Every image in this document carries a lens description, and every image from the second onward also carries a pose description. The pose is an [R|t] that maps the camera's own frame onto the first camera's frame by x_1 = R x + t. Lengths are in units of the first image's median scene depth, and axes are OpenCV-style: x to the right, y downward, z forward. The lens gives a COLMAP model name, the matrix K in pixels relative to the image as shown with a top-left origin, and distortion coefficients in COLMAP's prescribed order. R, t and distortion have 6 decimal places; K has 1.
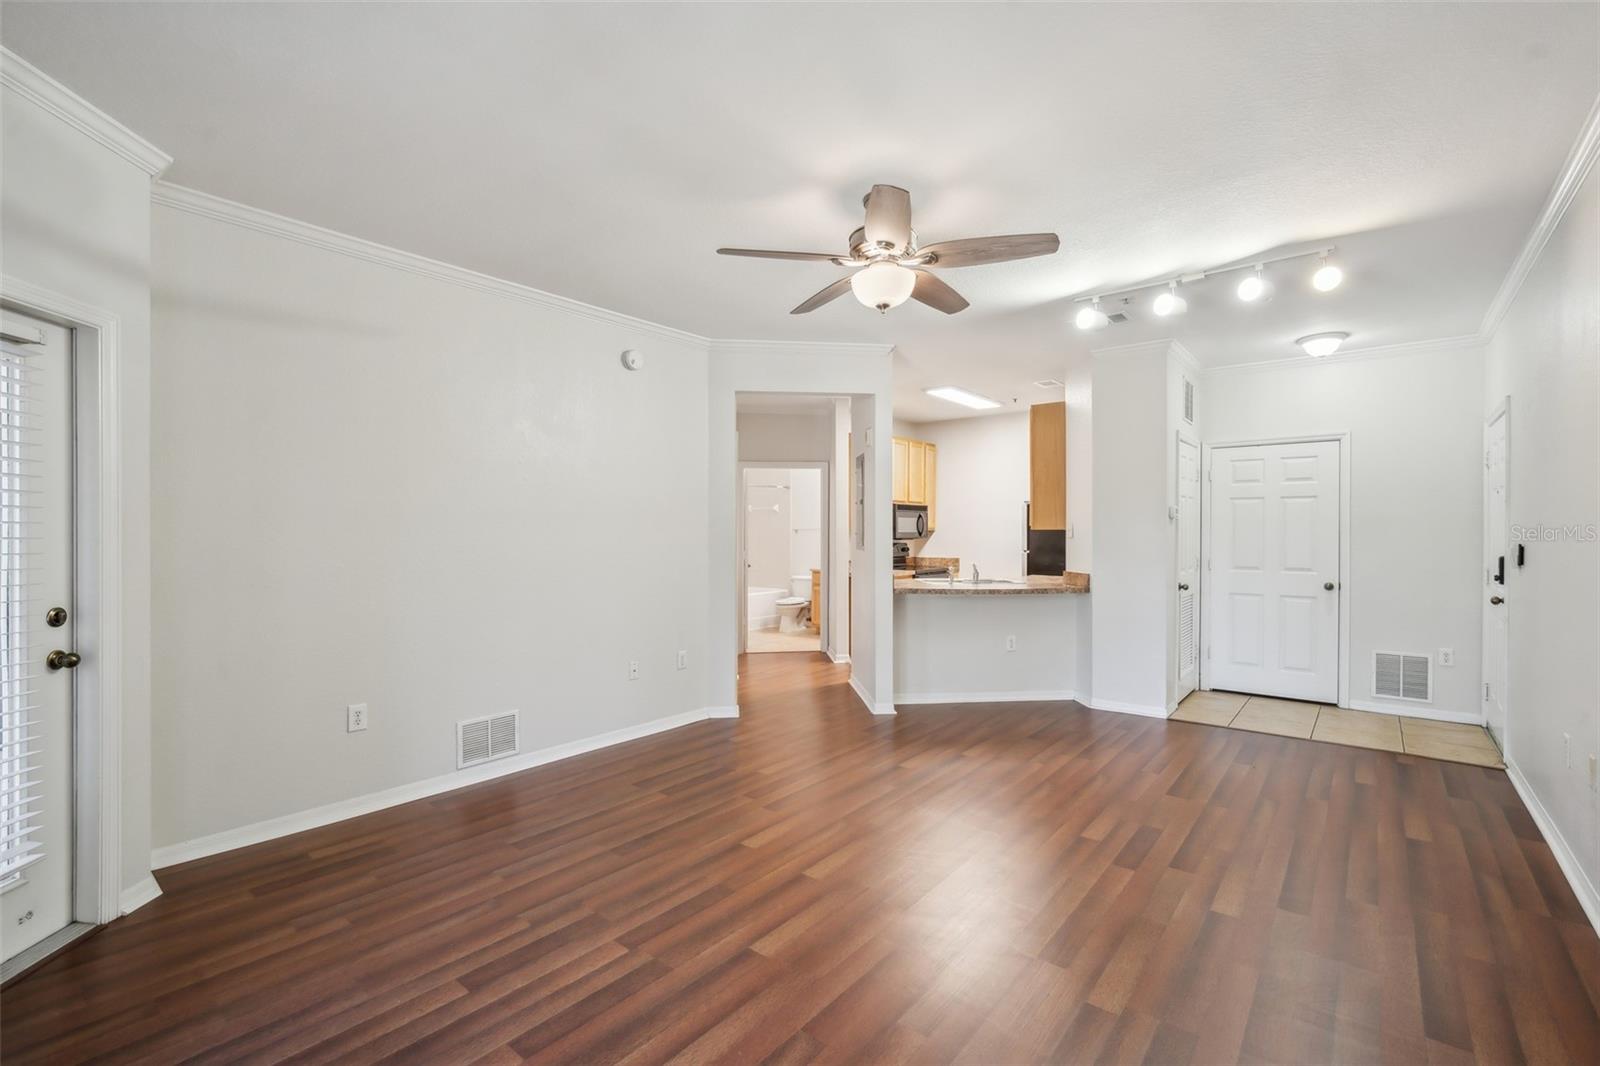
lens RADIAL K [[705.9, 0, 797.6], [0, 705.9, 535.2], [0, 0, 1]] dist [-0.007848, 0.001481]
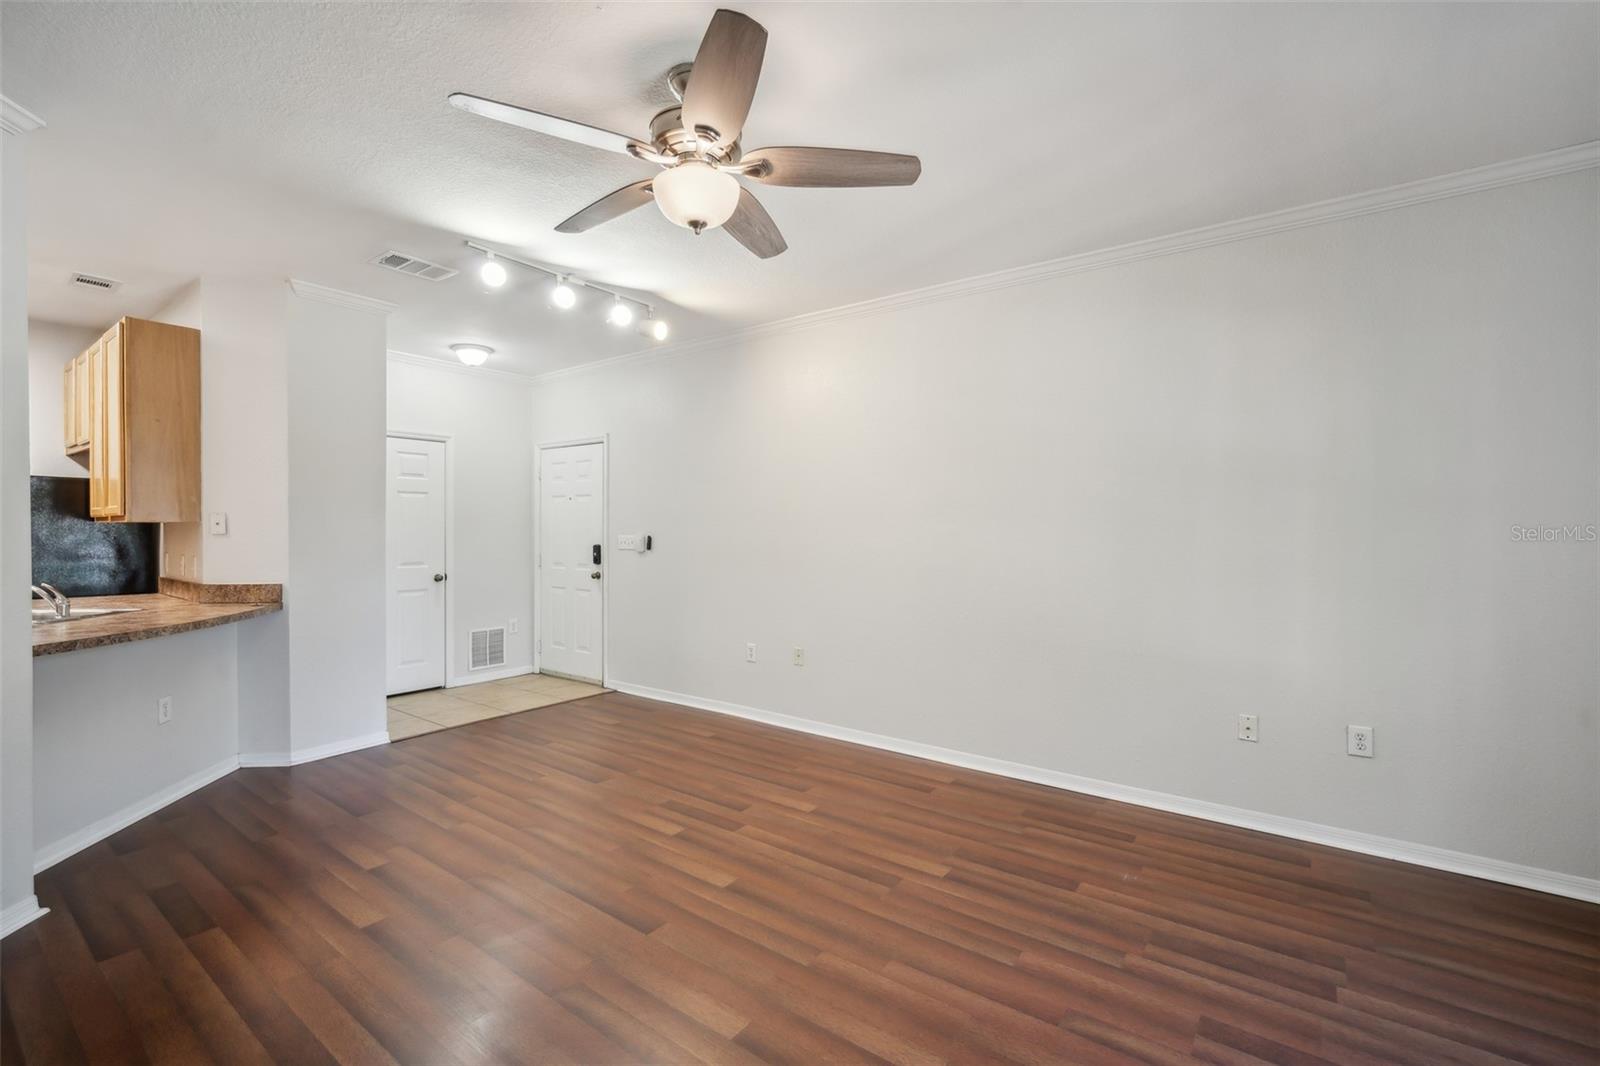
lens RADIAL K [[705.9, 0, 800.1], [0, 705.9, 535.0], [0, 0, 1]] dist [-0.007848, 0.001481]
pose [[-0.052557, -0.010788, 0.998560, -0.379083], [0.003692, 0.999933, 0.010997, -0.002344], [-0.998611, 0.004264, -0.052514, 0.559582]]
